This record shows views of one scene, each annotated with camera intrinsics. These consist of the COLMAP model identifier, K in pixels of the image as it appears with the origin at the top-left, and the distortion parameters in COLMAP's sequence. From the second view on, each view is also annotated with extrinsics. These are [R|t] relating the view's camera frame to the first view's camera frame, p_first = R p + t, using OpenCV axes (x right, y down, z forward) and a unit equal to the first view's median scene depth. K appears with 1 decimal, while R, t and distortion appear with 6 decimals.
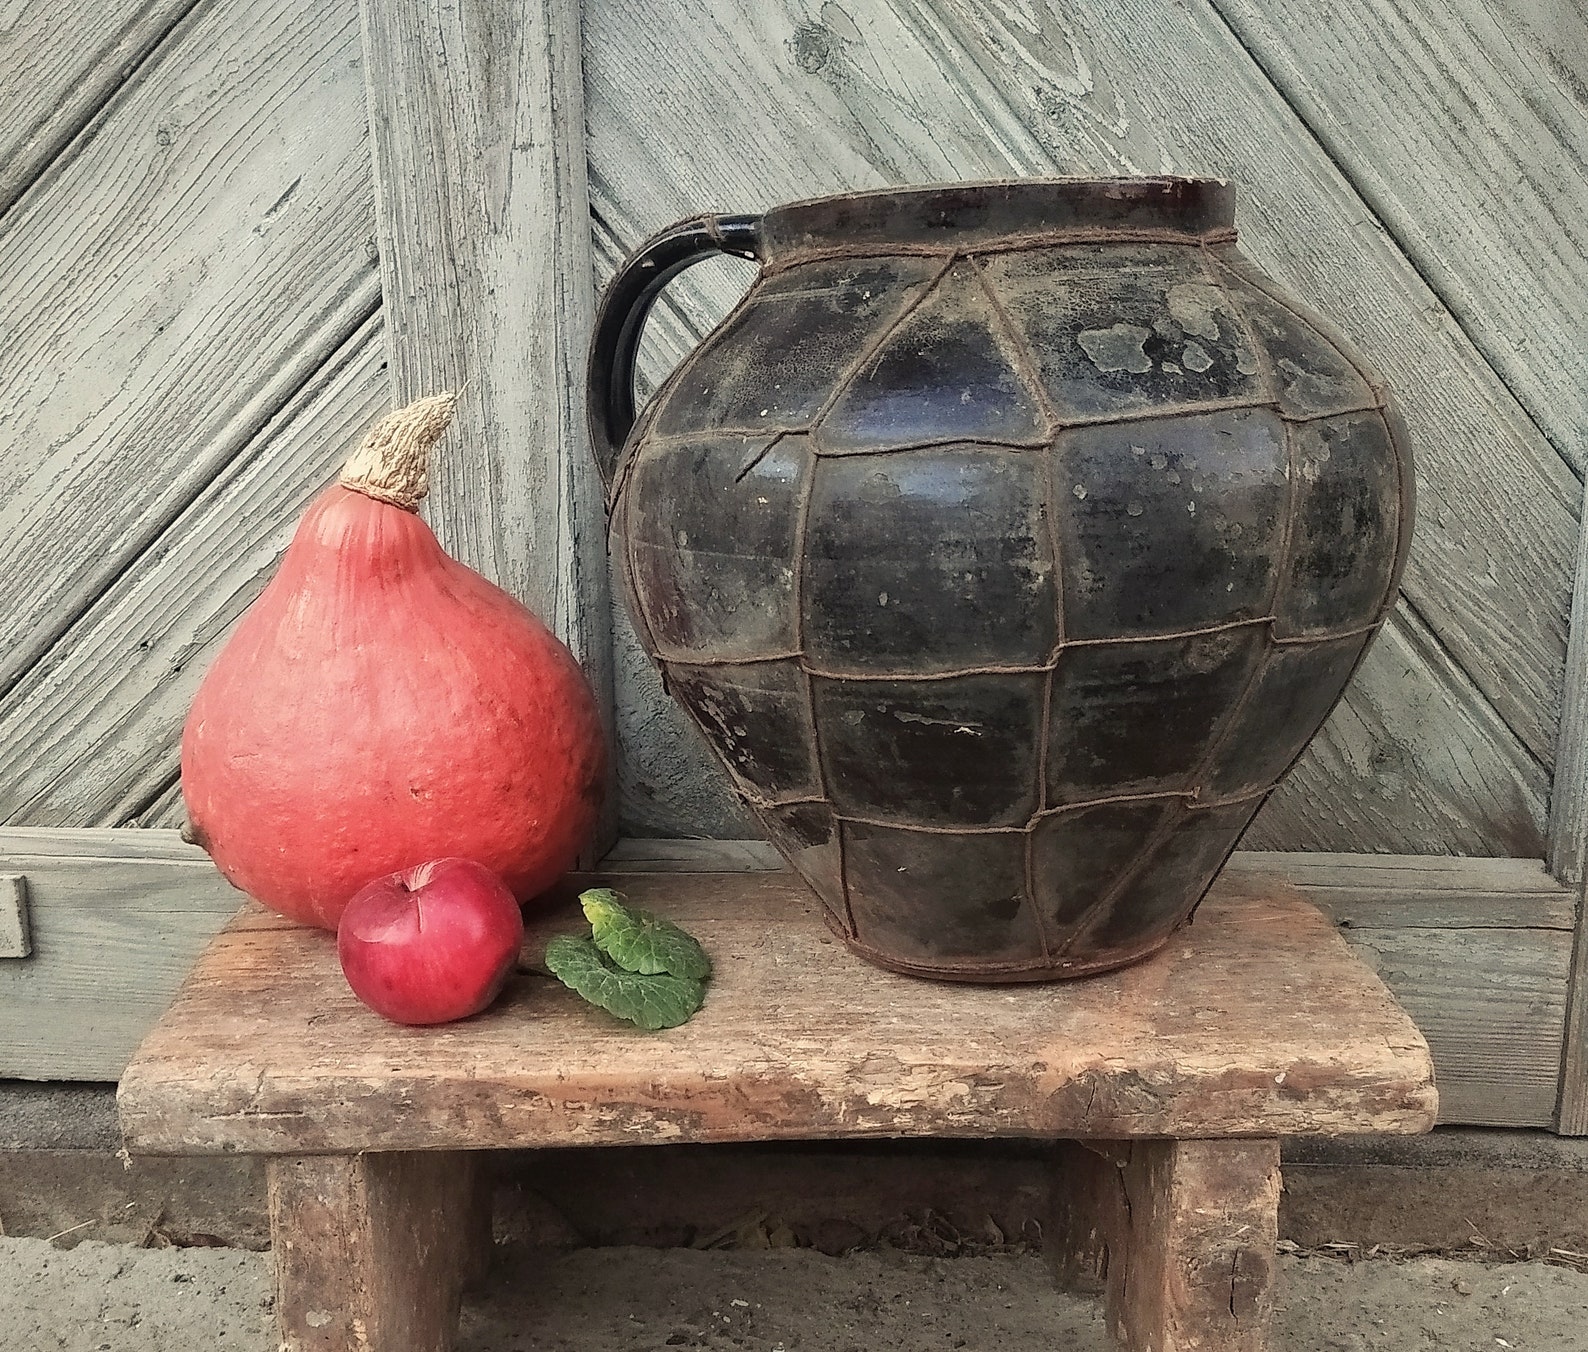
lens RADIAL K [[1857.8, 0, 725.8], [0, 1857.8, 836.9], [0, 0, 1]] dist [0.018908, 0.000000]
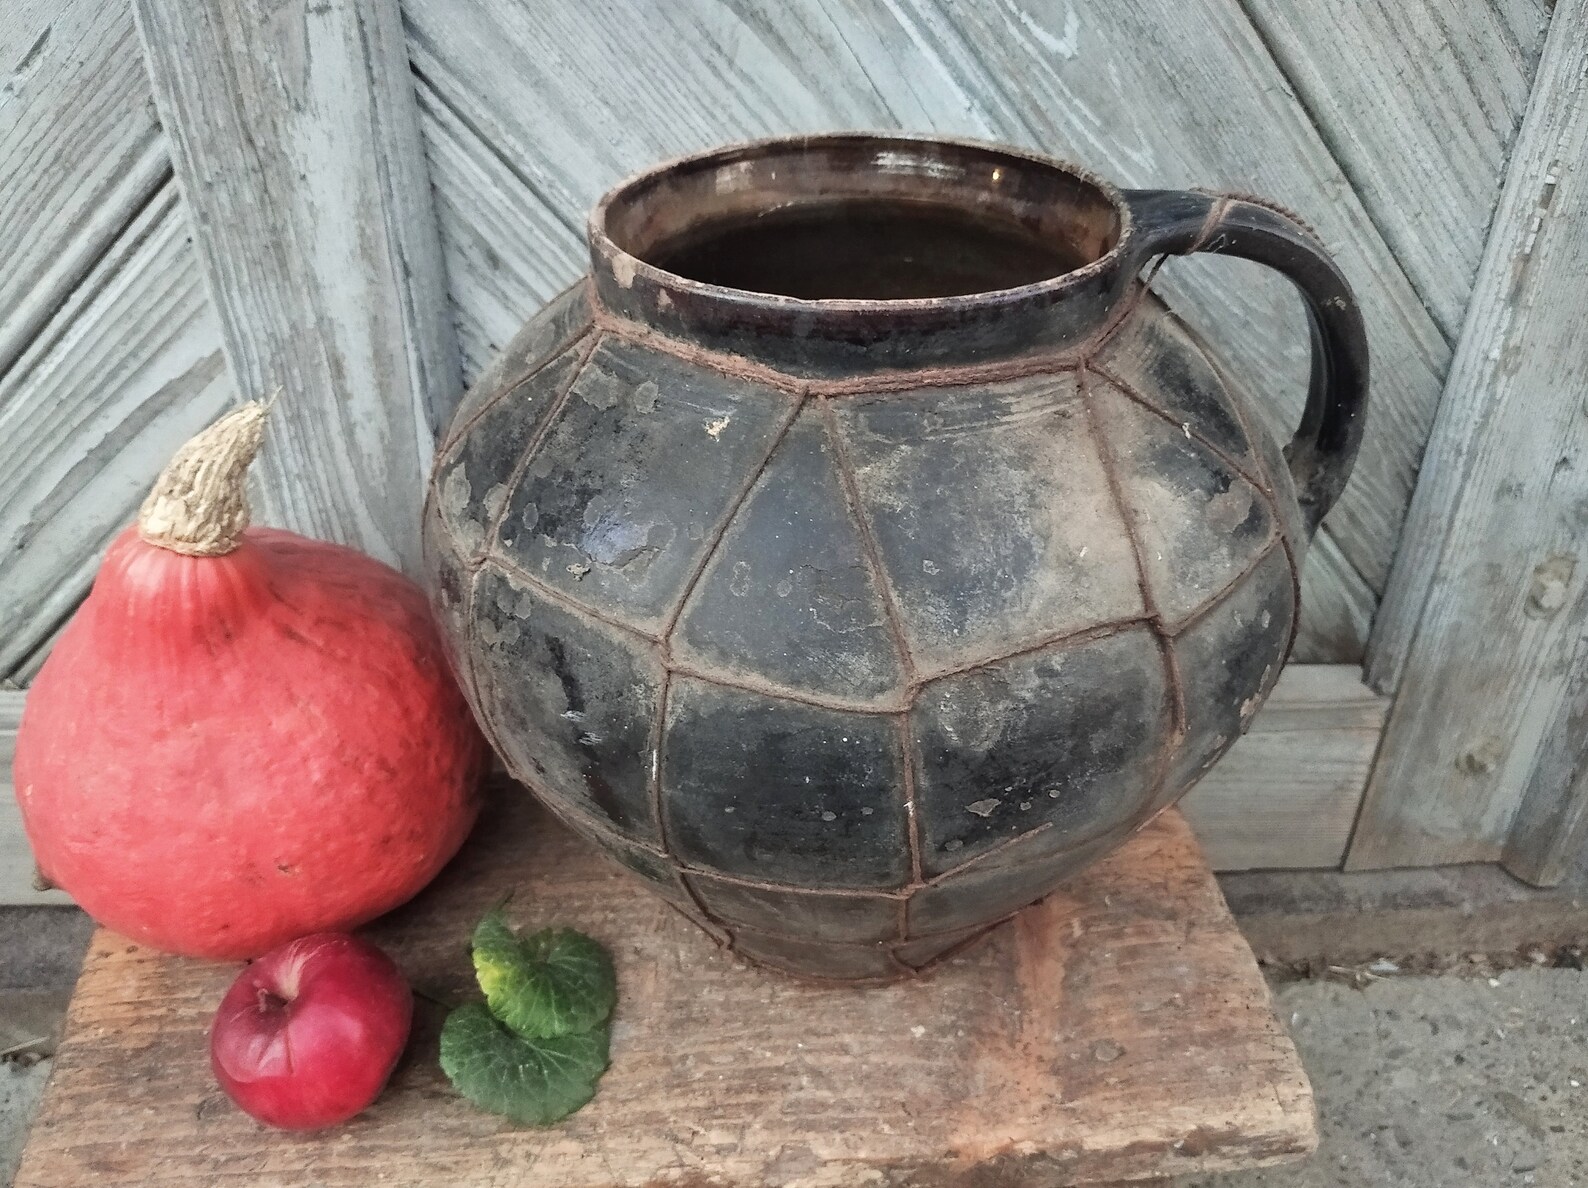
lens RADIAL K [[1364.8, 0, 784.9], [0, 1364.8, 608.4], [0, 0, 1]] dist [0.009992, -0.041934]
pose [[0.991041, -0.062610, 0.117975, 0.008855], [0.020788, 0.944861, 0.326811, -0.347252], [-0.131932, -0.321430, 0.937698, 0.357317]]
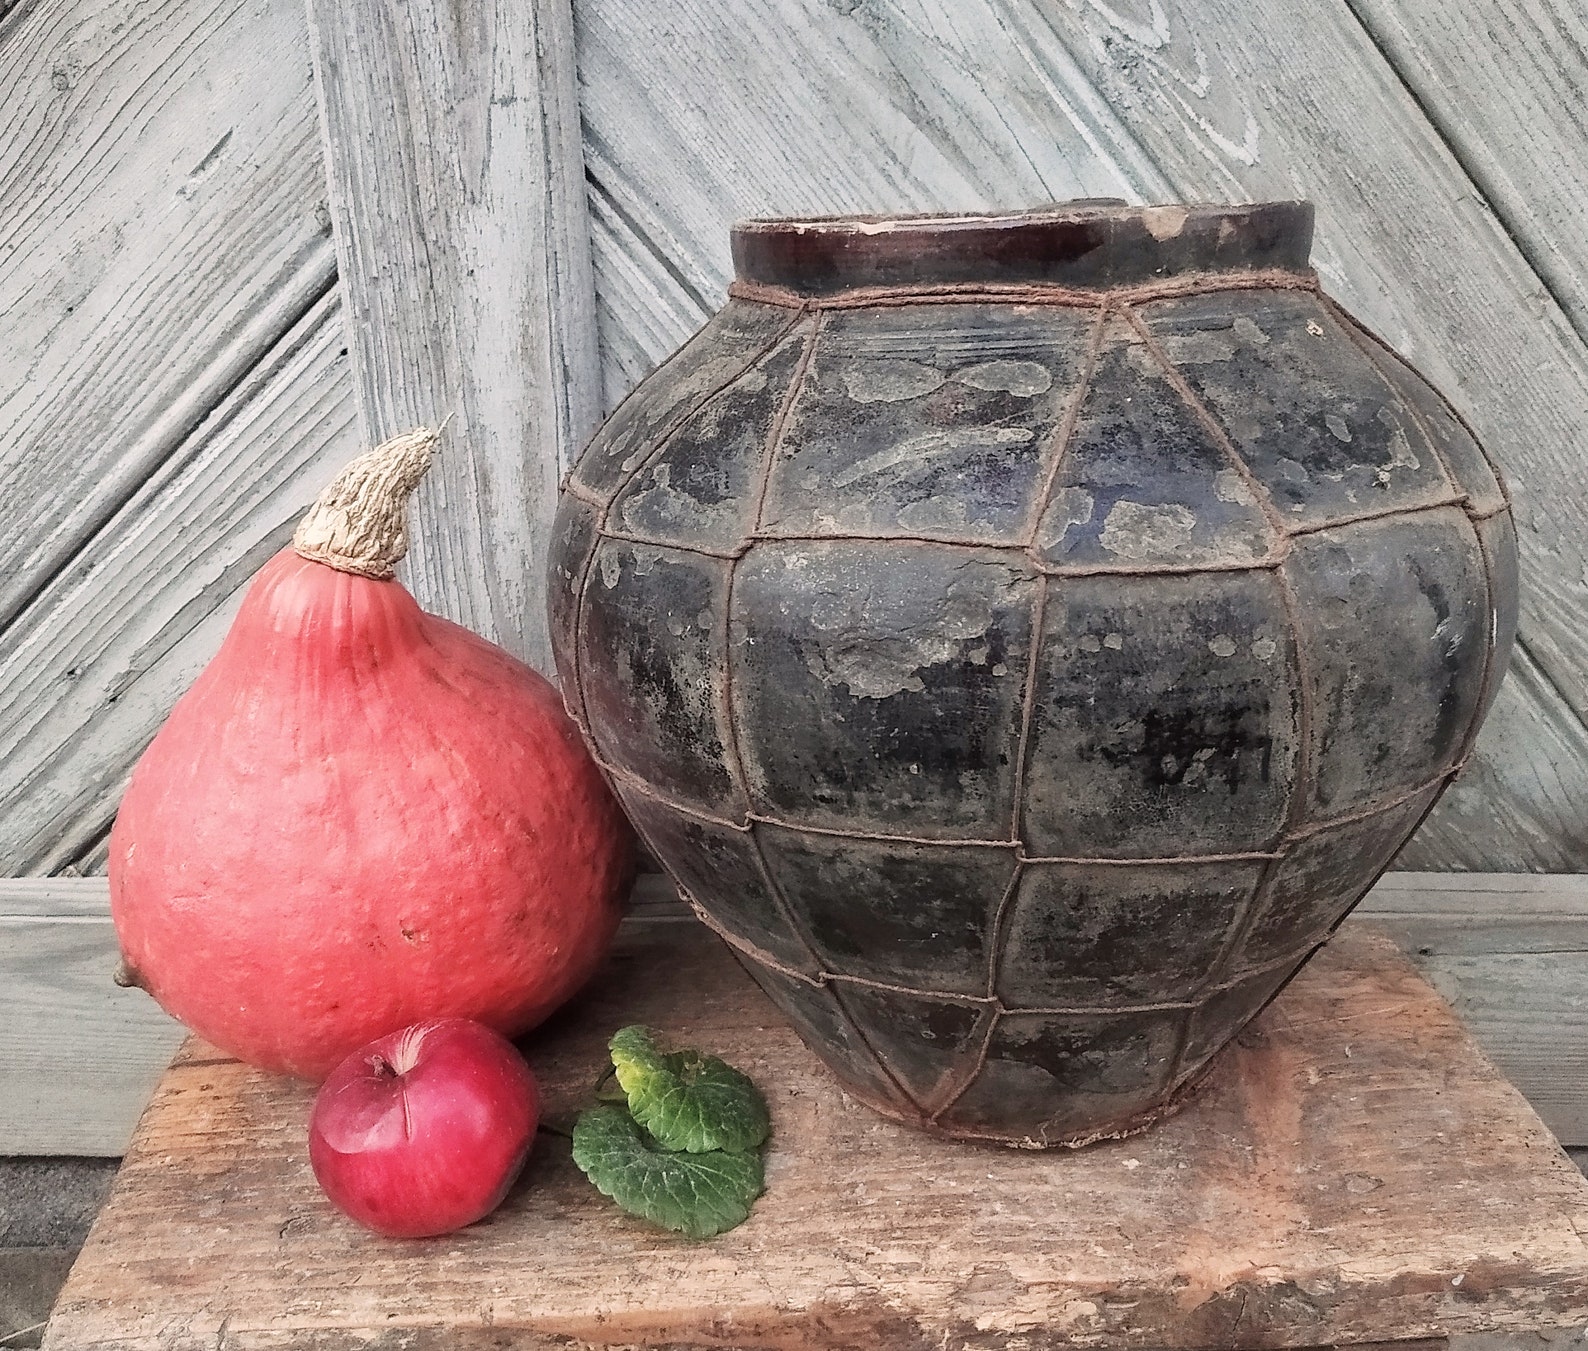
lens RADIAL K [[1652.3, 0, 840.7], [0, 1652.3, 722.9], [0, 0, 1]] dist [0.004299, 0.000000]
pose [[0.994997, -0.026911, 0.096211, -0.041461], [0.020093, 0.997263, 0.071152, -0.157889], [-0.097862, -0.068863, 0.992815, 0.255356]]
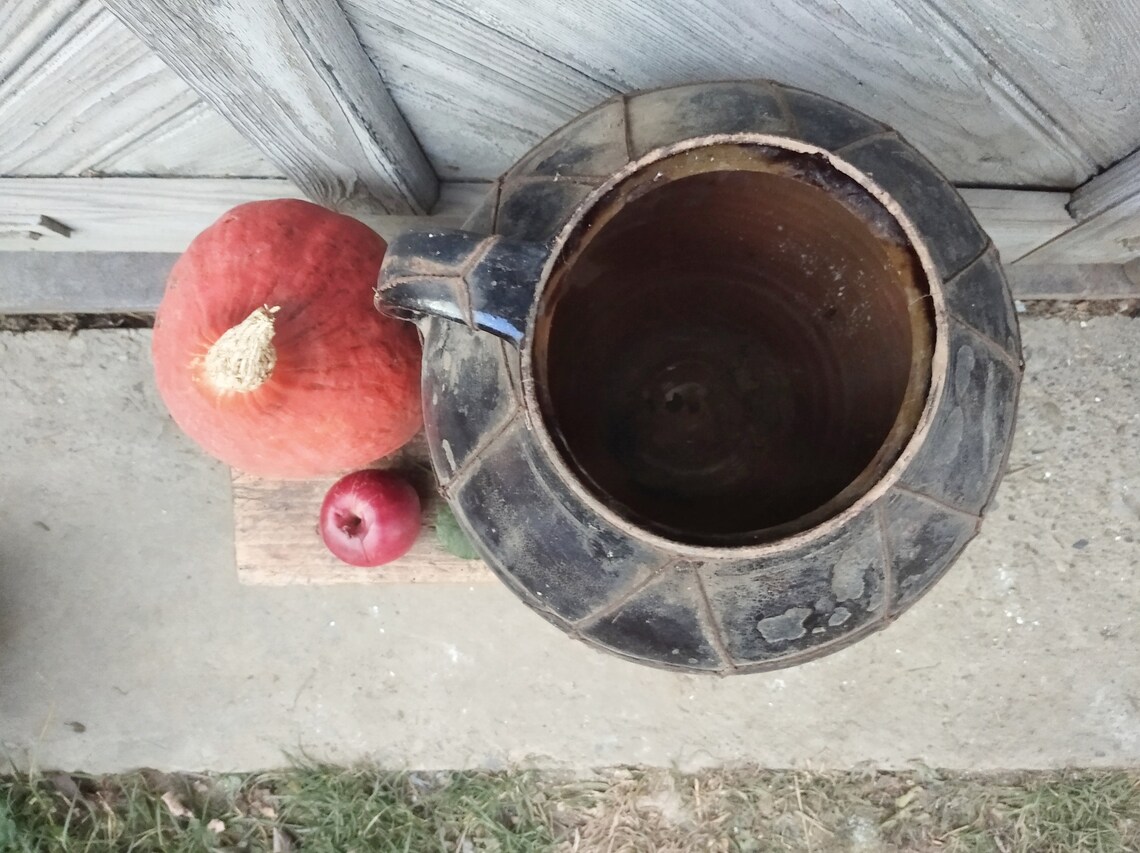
lens RADIAL K [[979.7, 0, 570.8], [0, 979.7, 425.7], [0, 0, 1]] dist [0.009992, -0.041934]
pose [[0.997639, -0.066084, -0.018712, 0.055741], [0.037956, 0.303411, 0.952104, -0.815518], [-0.057241, -0.950565, 0.305203, 0.730981]]
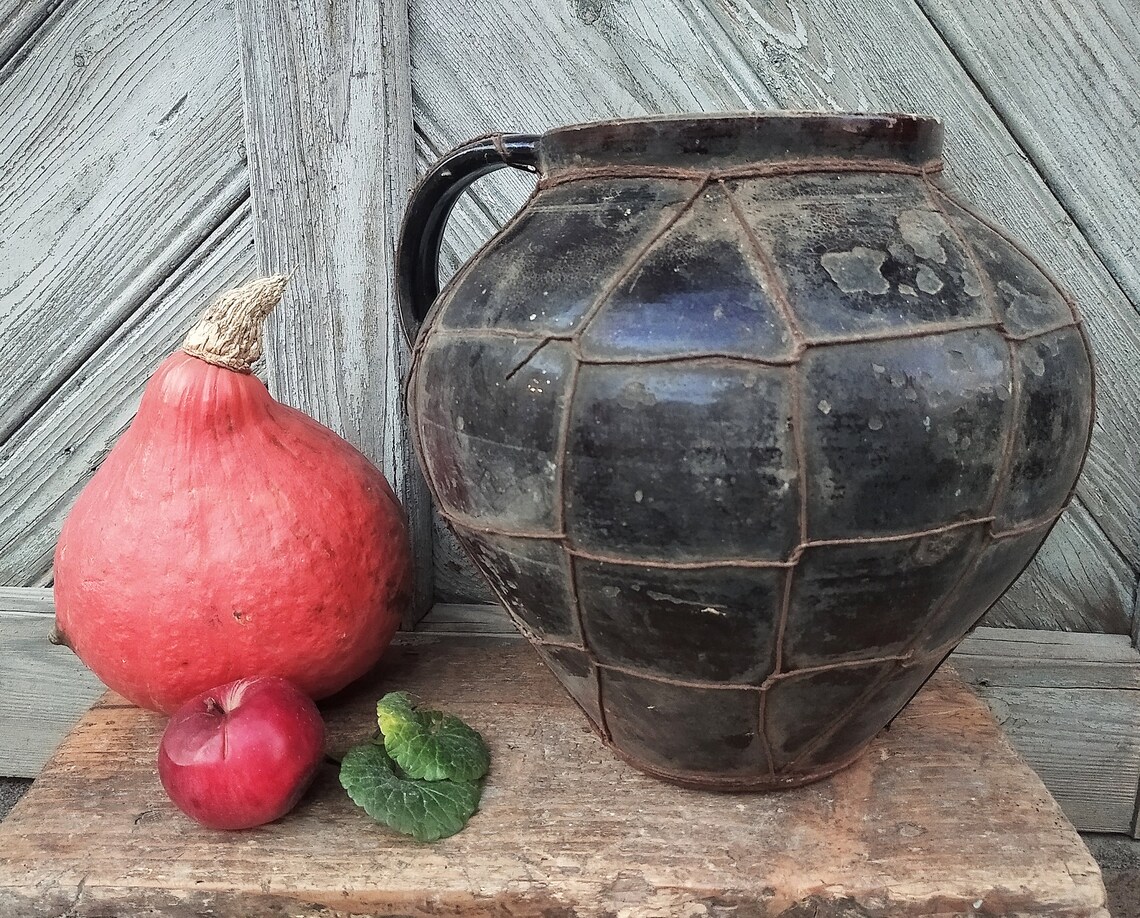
lens RADIAL K [[1065.8, 0, 582.3], [0, 1065.8, 474.3], [0, 0, 1]] dist [0.000288, 0.000000]
pose [[0.999216, 0.017462, 0.035537, 0.023769], [-0.017198, 0.999822, -0.007707, -0.107519], [-0.035665, 0.007090, 0.999339, 0.305101]]
